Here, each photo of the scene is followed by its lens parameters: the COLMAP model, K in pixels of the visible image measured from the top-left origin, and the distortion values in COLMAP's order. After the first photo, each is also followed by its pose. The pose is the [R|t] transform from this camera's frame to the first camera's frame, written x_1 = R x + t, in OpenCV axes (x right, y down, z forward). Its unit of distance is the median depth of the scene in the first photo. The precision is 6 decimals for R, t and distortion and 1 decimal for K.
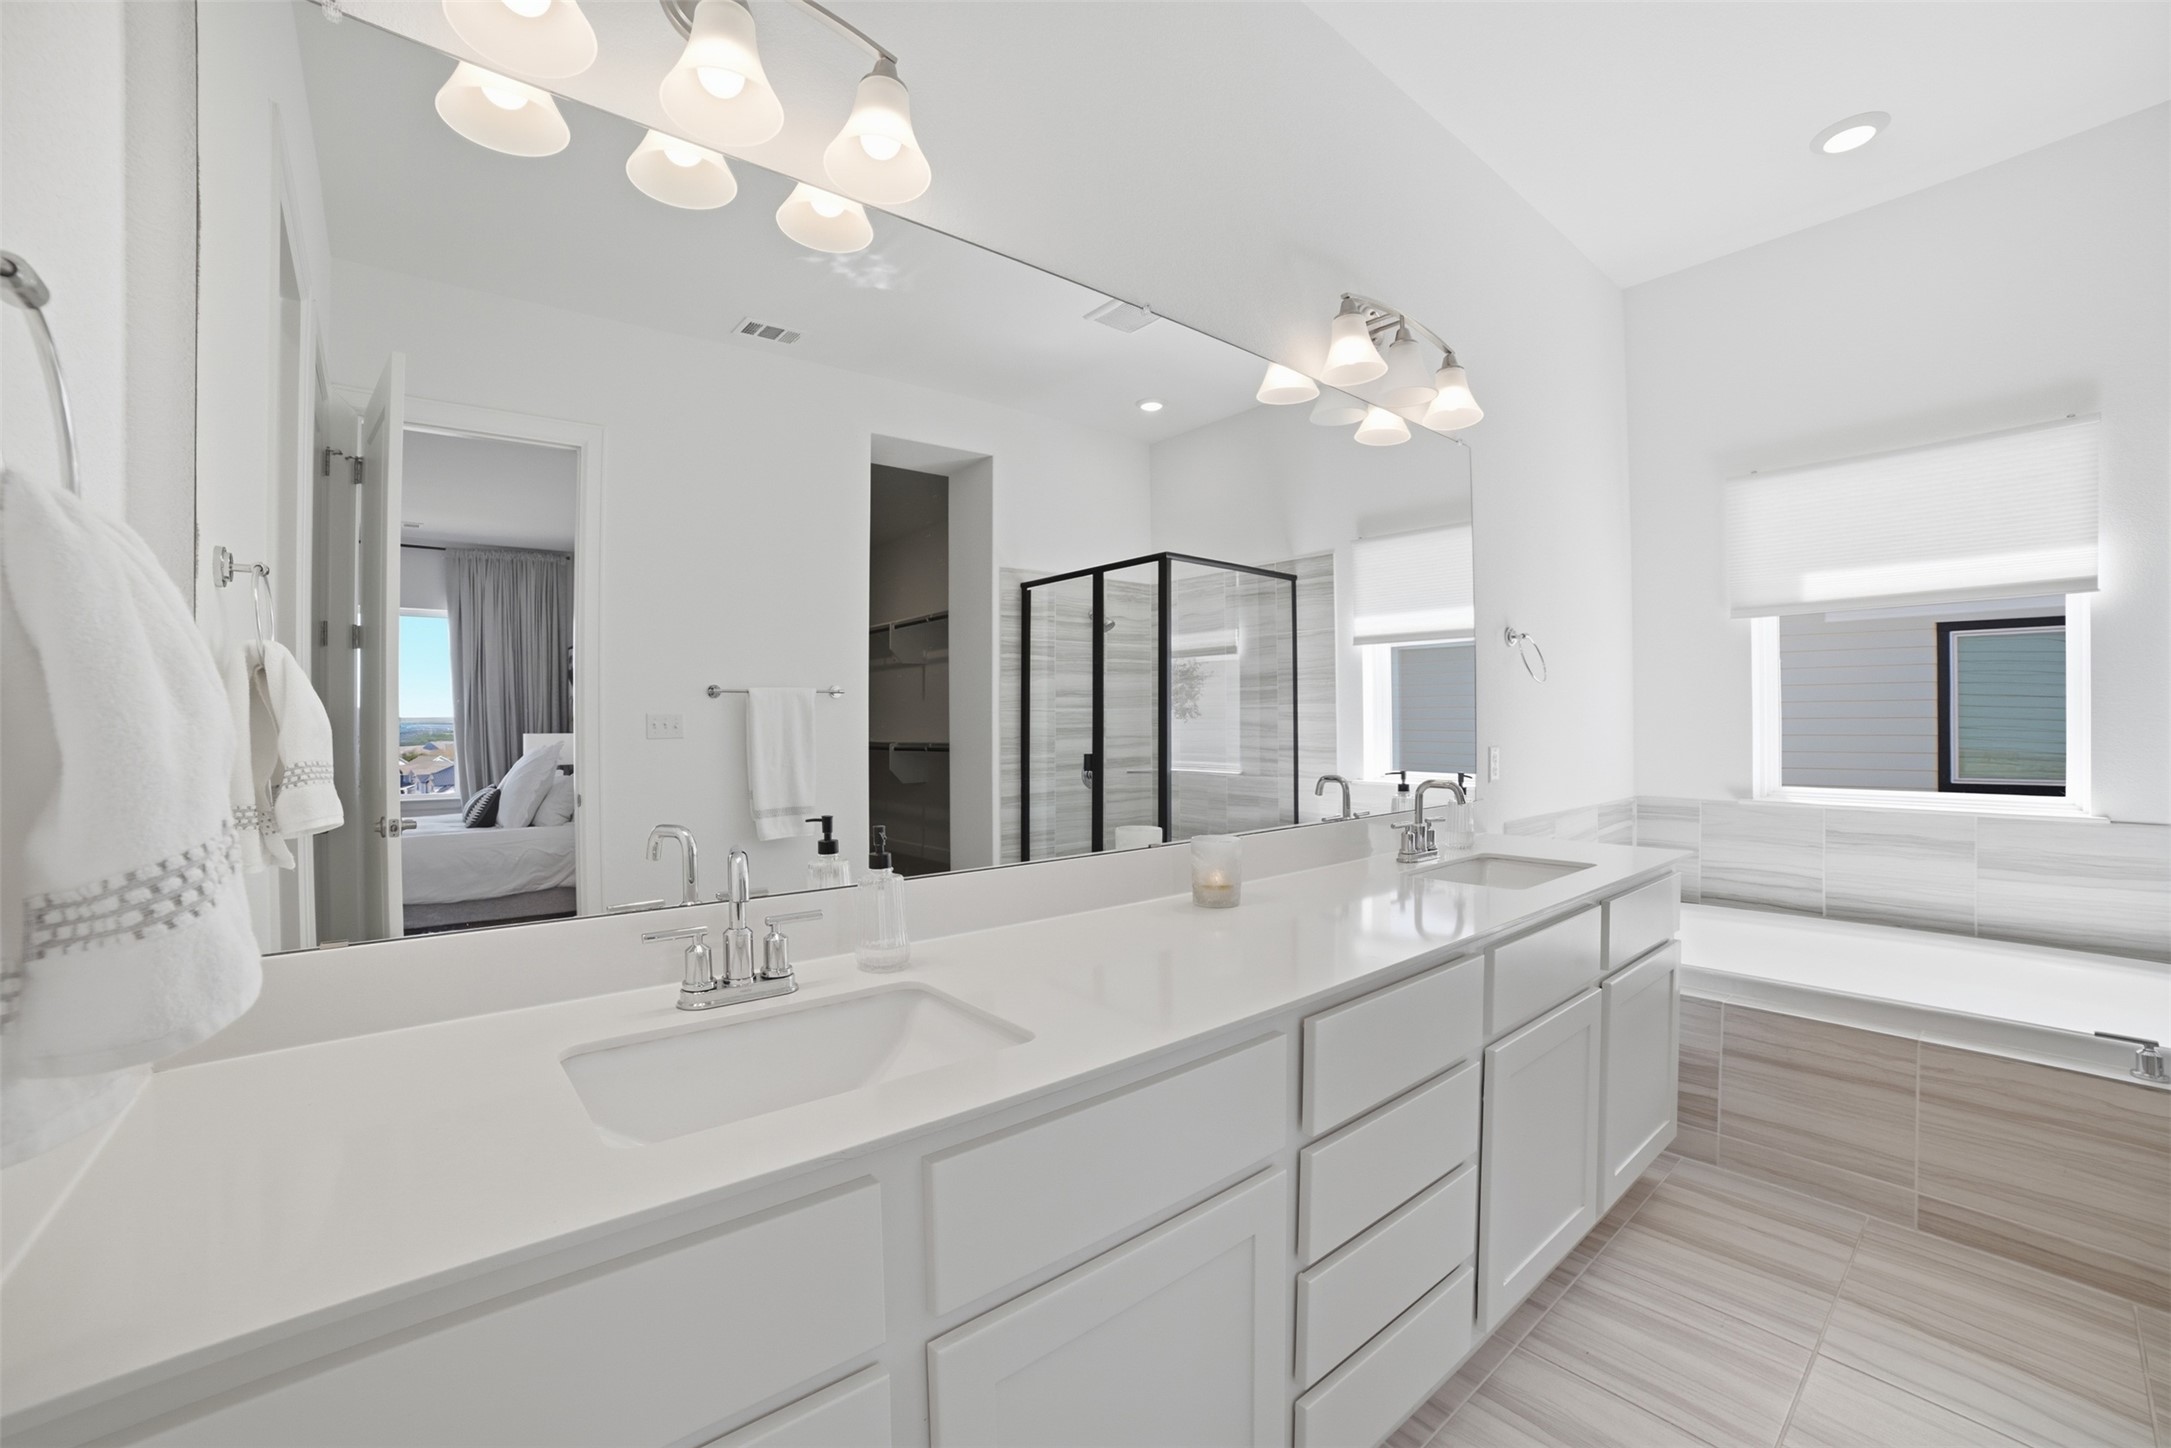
lens RADIAL K [[898.5, 0, 1075.4], [0, 898.5, 719.7], [0, 0, 1]] dist [-0.084324, 0.027824]
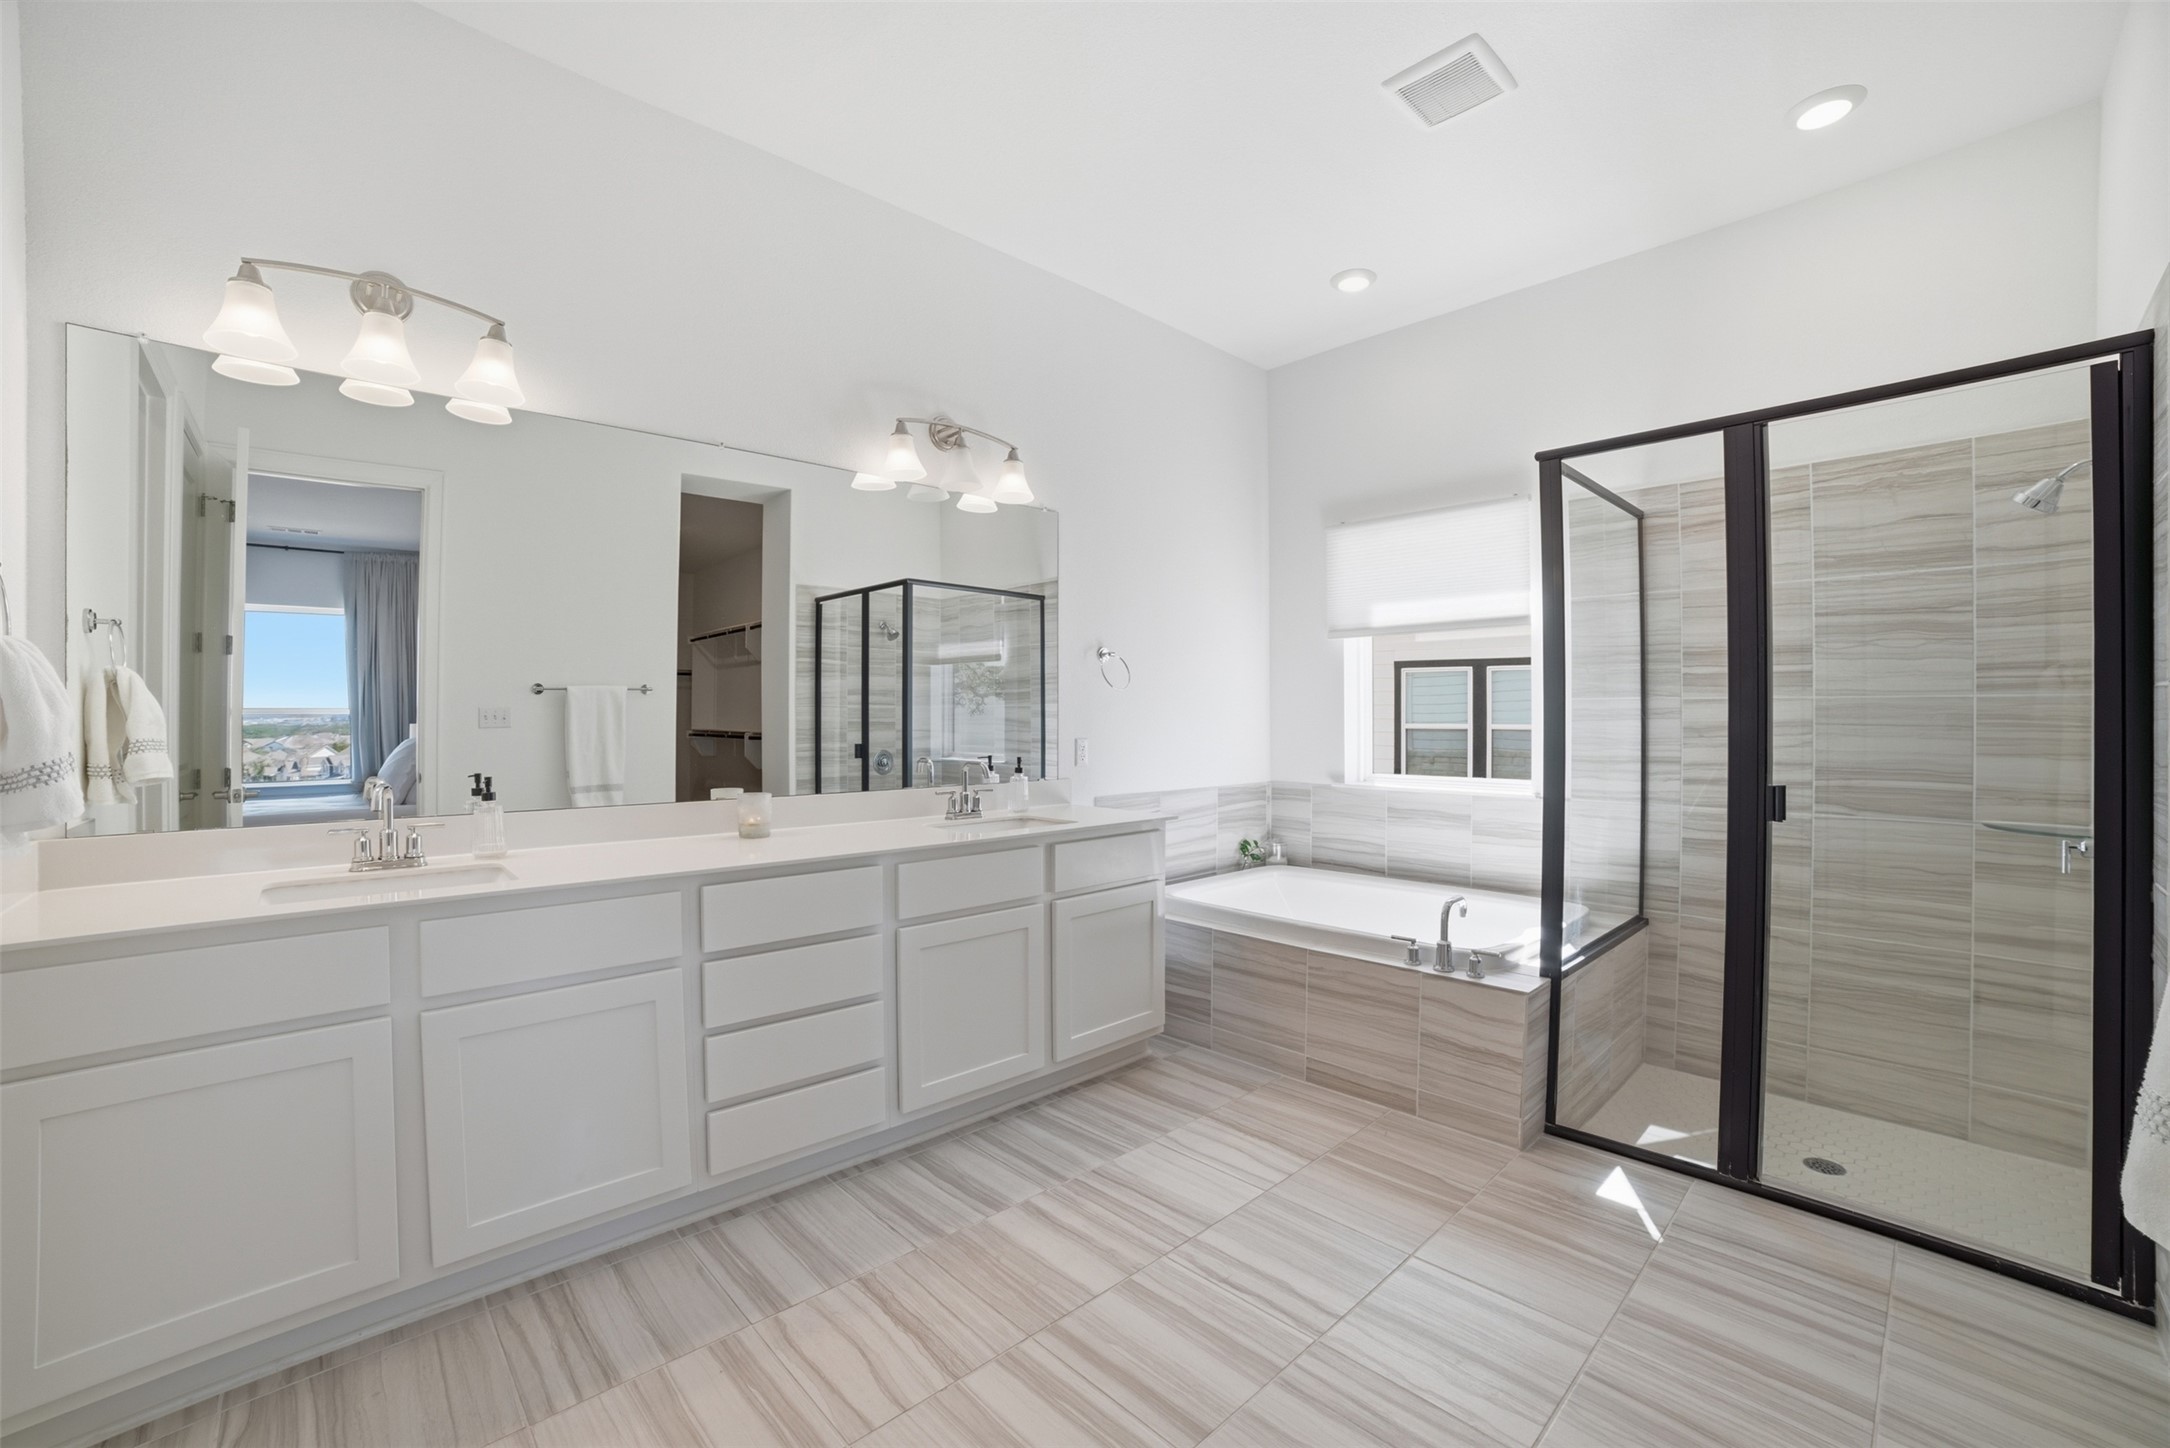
lens RADIAL K [[911.8, 0, 1068.4], [0, 911.8, 706.9], [0, 0, 1]] dist [-0.103577, 0.039231]
pose [[0.998681, 0.008410, 0.050660, 0.336424], [-0.008025, 0.999937, -0.007815, -0.005493], [-0.050723, 0.007398, 0.998685, -0.309036]]
